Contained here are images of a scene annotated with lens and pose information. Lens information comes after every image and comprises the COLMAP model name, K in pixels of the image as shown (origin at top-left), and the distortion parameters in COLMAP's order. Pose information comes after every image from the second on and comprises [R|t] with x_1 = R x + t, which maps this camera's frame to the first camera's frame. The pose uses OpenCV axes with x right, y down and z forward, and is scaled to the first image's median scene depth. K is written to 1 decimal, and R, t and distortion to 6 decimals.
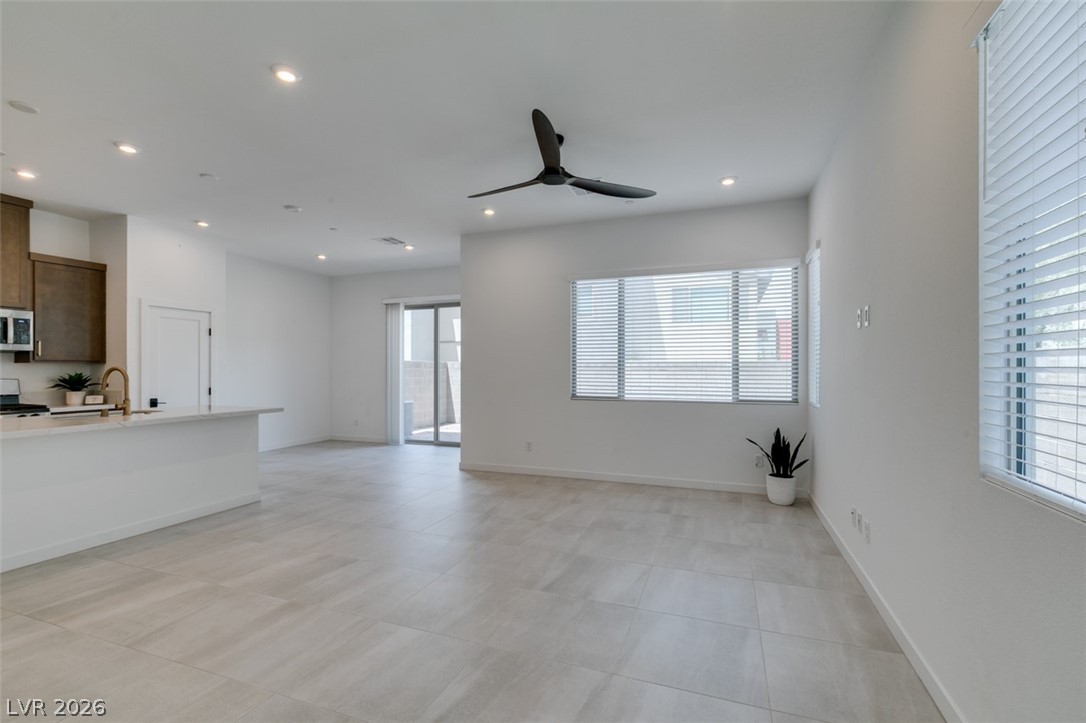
lens RADIAL K [[485.4, 0, 541.8], [0, 485.4, 367.7], [0, 0, 1]] dist [0.005420, -0.000274]
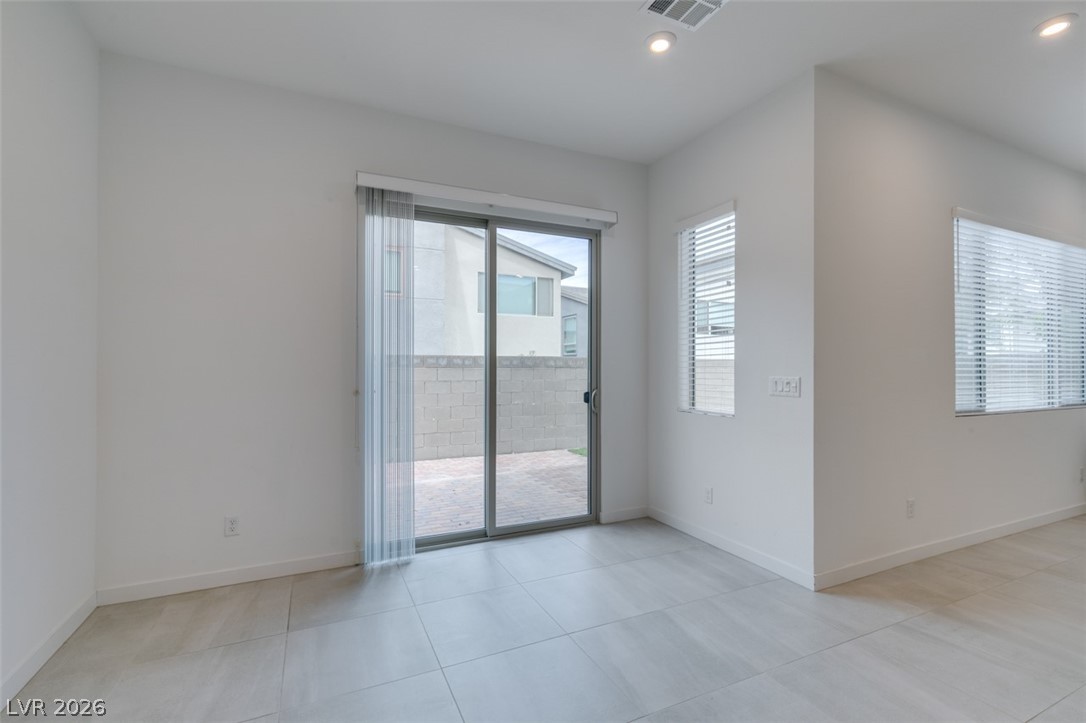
lens RADIAL K [[485.4, 0, 541.8], [0, 485.4, 367.7], [0, 0, 1]] dist [0.005420, -0.000274]
pose [[0.692987, 0.002694, 0.720945, -0.833228], [-0.003940, 0.999992, 0.000051, 0.007448], [-0.720939, -0.002876, 0.692992, 1.095082]]
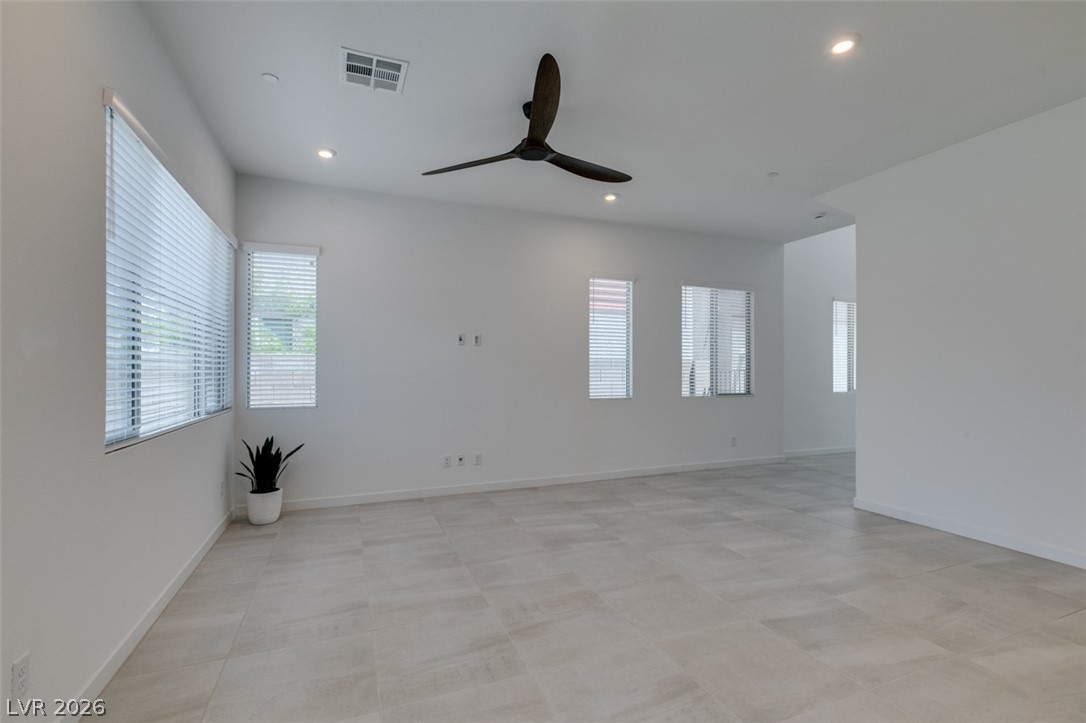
lens RADIAL K [[485.4, 0, 541.8], [0, 485.4, 367.7], [0, 0, 1]] dist [0.005420, -0.000274]
pose [[-0.682288, 0.004644, 0.731069, -0.461120], [-0.002024, 0.999964, -0.008241, 0.006882], [-0.731081, -0.007103, -0.682254, 1.163452]]
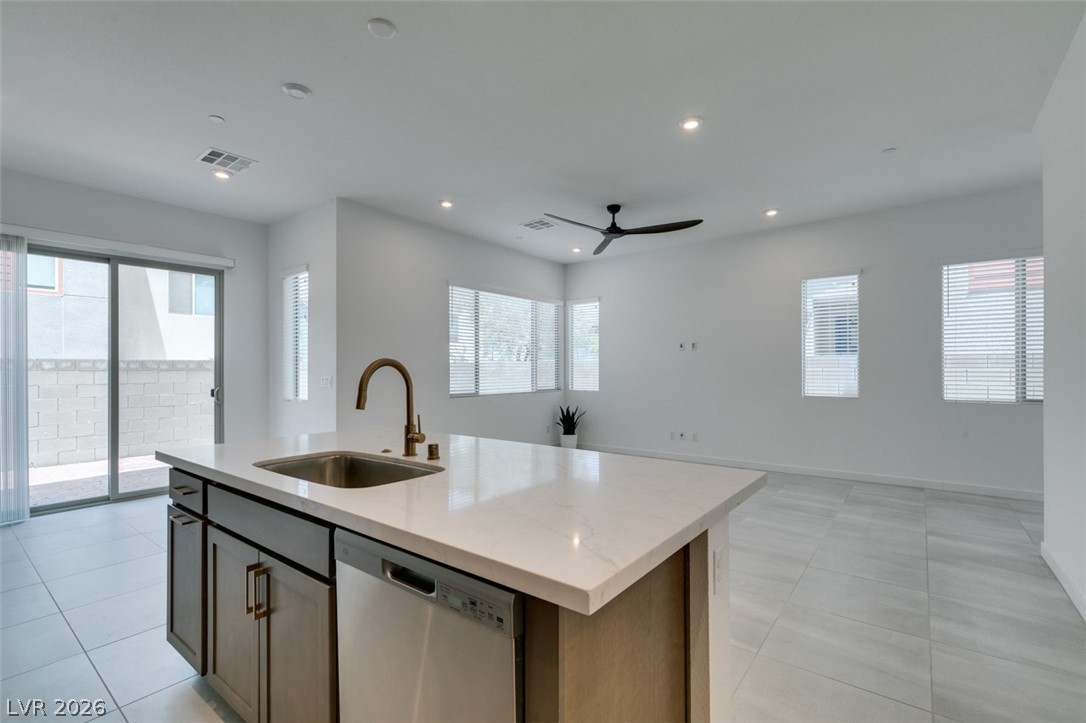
lens RADIAL K [[485.4, 0, 541.8], [0, 485.4, 367.7], [0, 0, 1]] dist [0.005420, -0.000274]
pose [[0.294575, 0.005400, 0.955613, -1.025666], [0.000986, 0.999982, -0.005954, 0.007690], [-0.955628, 0.002697, 0.294564, 0.572382]]
